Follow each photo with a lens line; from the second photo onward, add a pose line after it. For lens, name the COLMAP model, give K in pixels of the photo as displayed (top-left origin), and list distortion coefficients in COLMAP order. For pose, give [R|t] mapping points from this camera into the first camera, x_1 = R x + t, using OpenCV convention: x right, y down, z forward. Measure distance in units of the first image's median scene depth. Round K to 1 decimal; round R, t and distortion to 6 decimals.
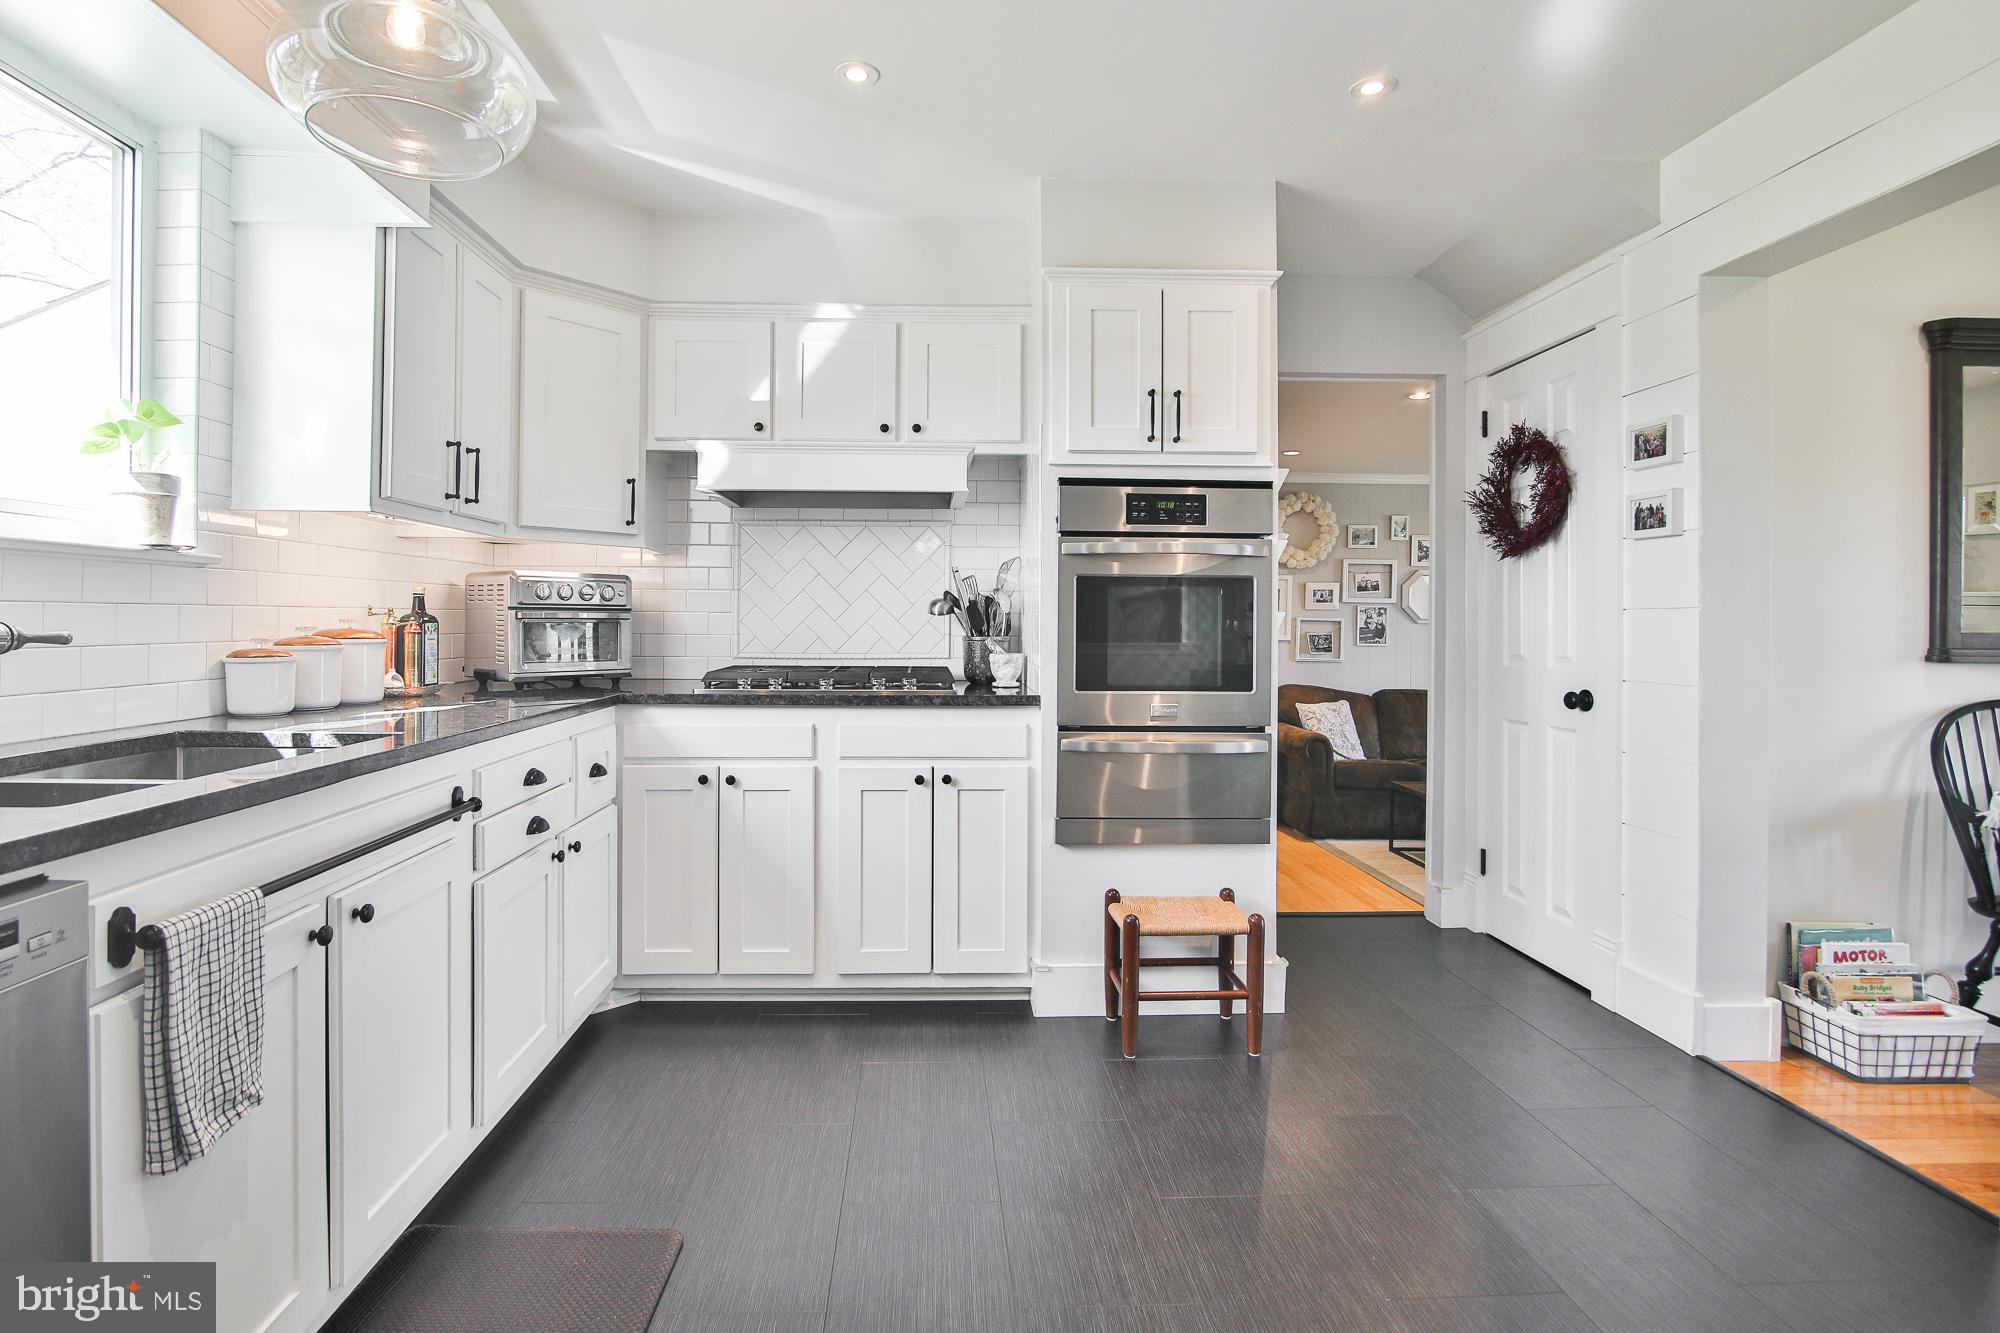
lens RADIAL K [[982.8, 0, 964.1], [0, 982.8, 625.7], [0, 0, 1]] dist [-0.015575, 0.000622]
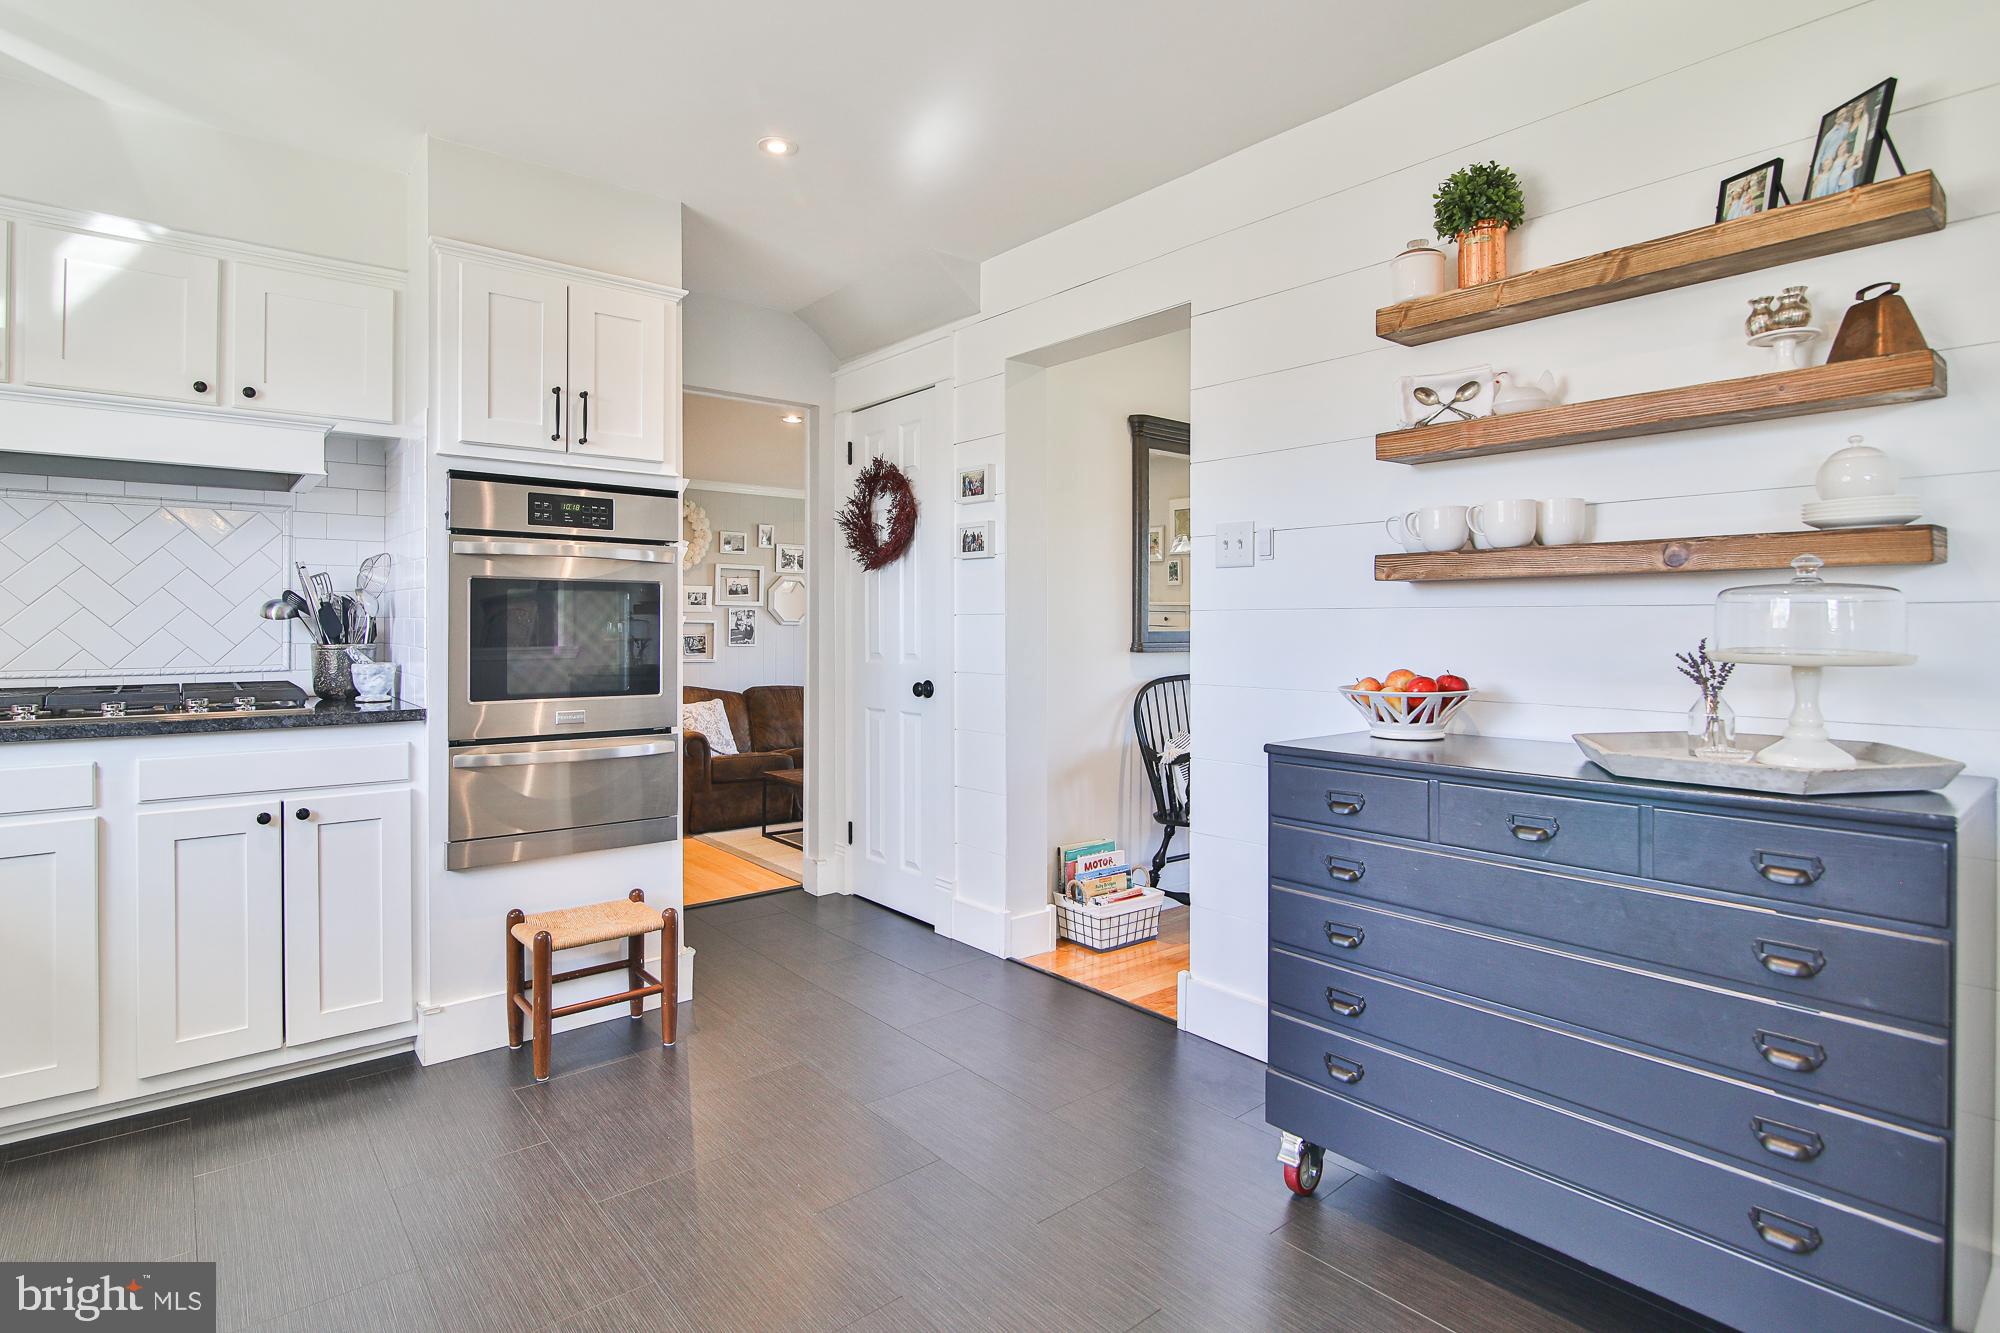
lens RADIAL K [[982.8, 0, 993.8], [0, 982.8, 630.4], [0, 0, 1]] dist [-0.015575, 0.000622]
pose [[0.791237, -0.006897, 0.611470, -0.058244], [0.004451, 0.999975, 0.005520, -0.003942], [-0.611493, -0.001646, 0.791248, -0.027961]]
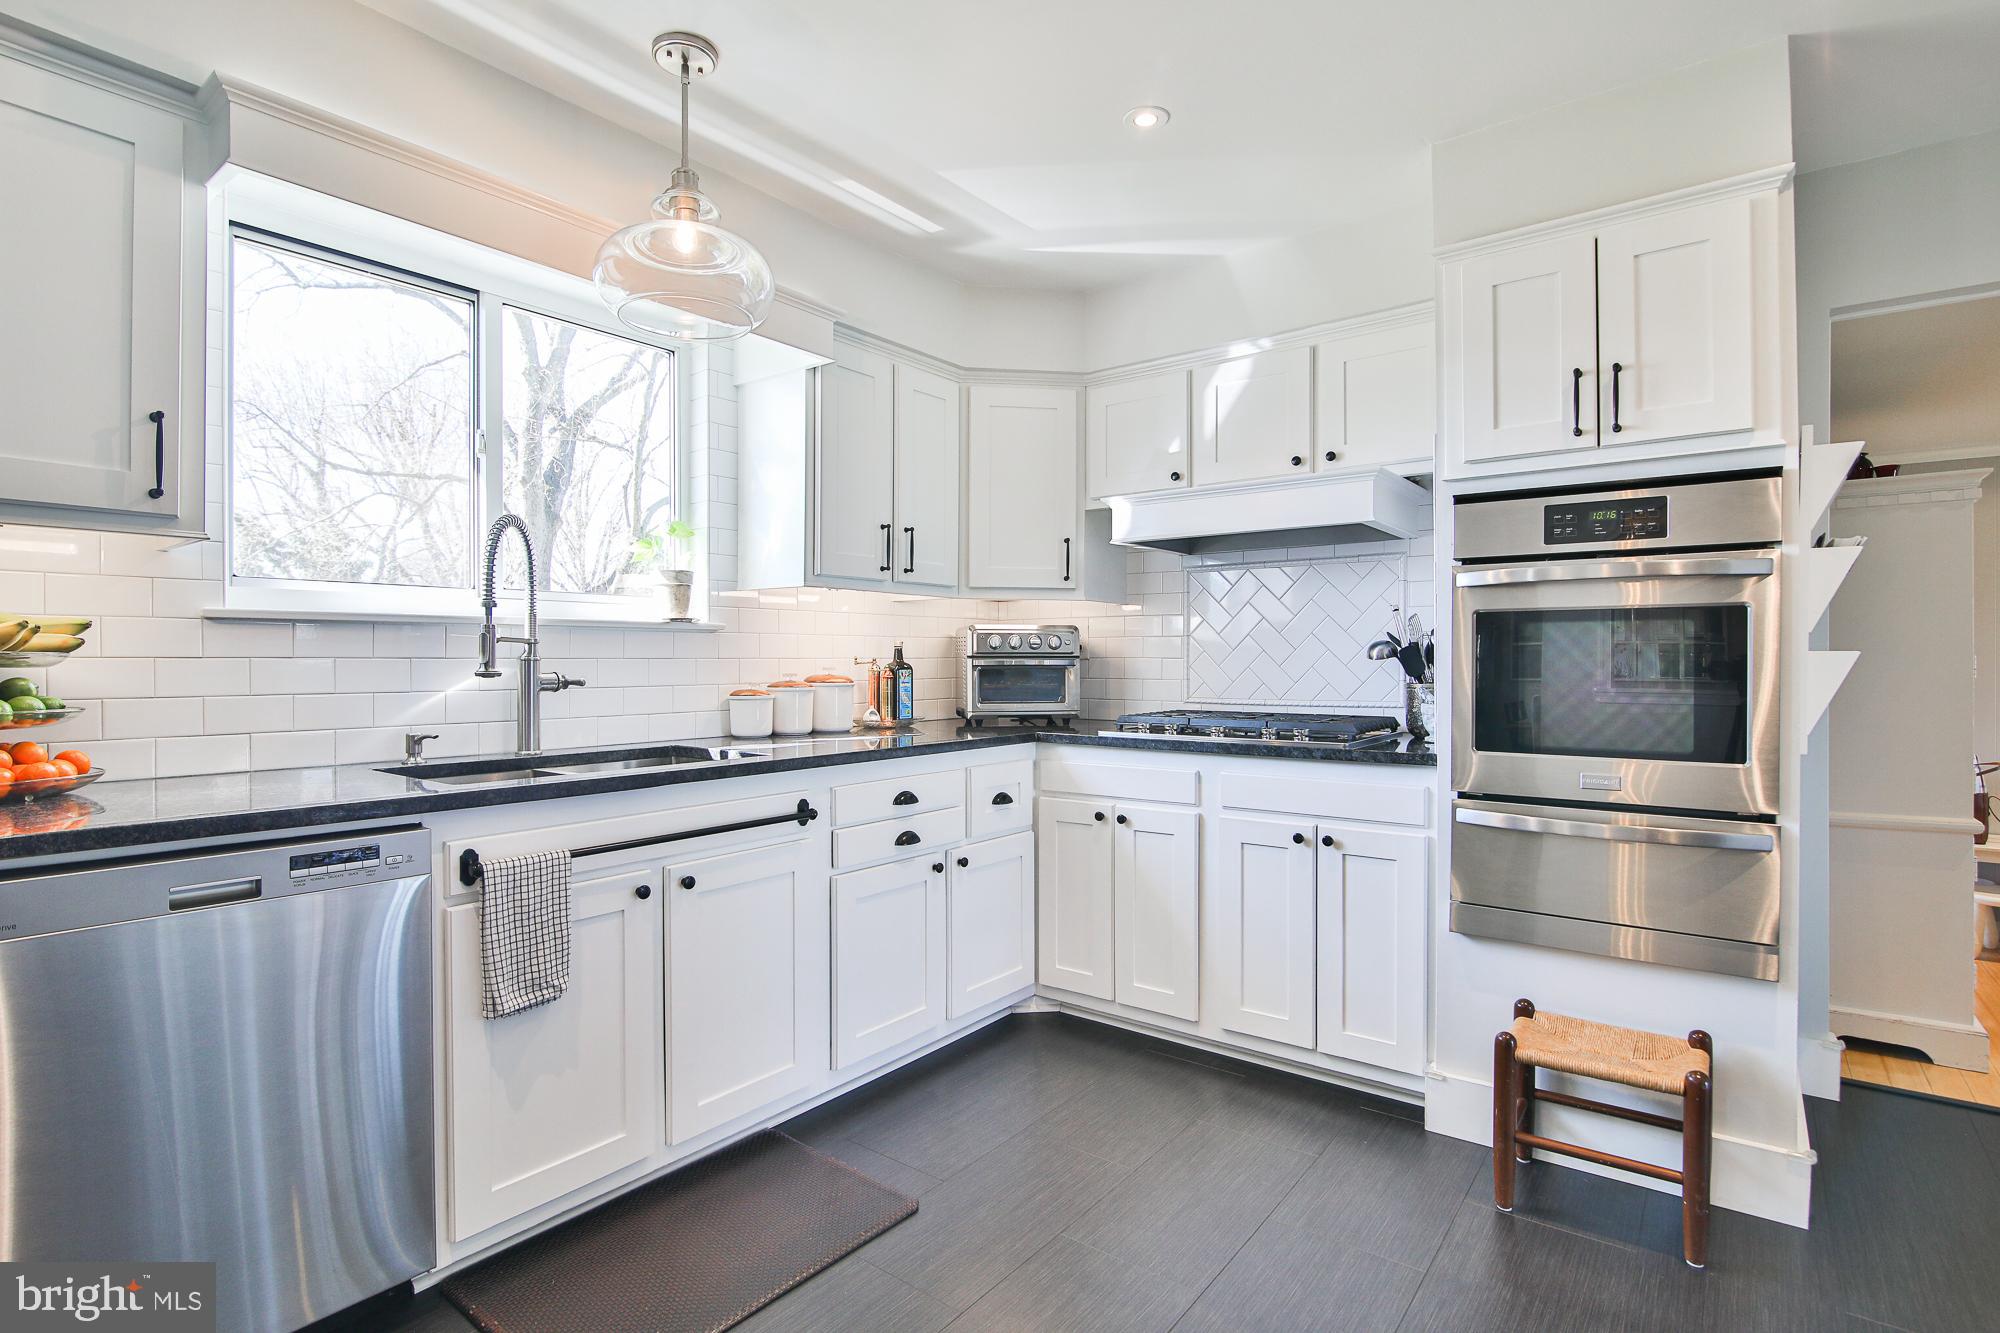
lens RADIAL K [[982.8, 0, 1016.0], [0, 982.8, 666.0], [0, 0, 1]] dist [-0.015575, 0.000622]
pose [[0.774108, -0.003157, -0.633045, 0.333762], [0.003124, 0.999994, -0.001168, -0.005304], [0.633045, -0.001074, 0.774114, 0.114732]]
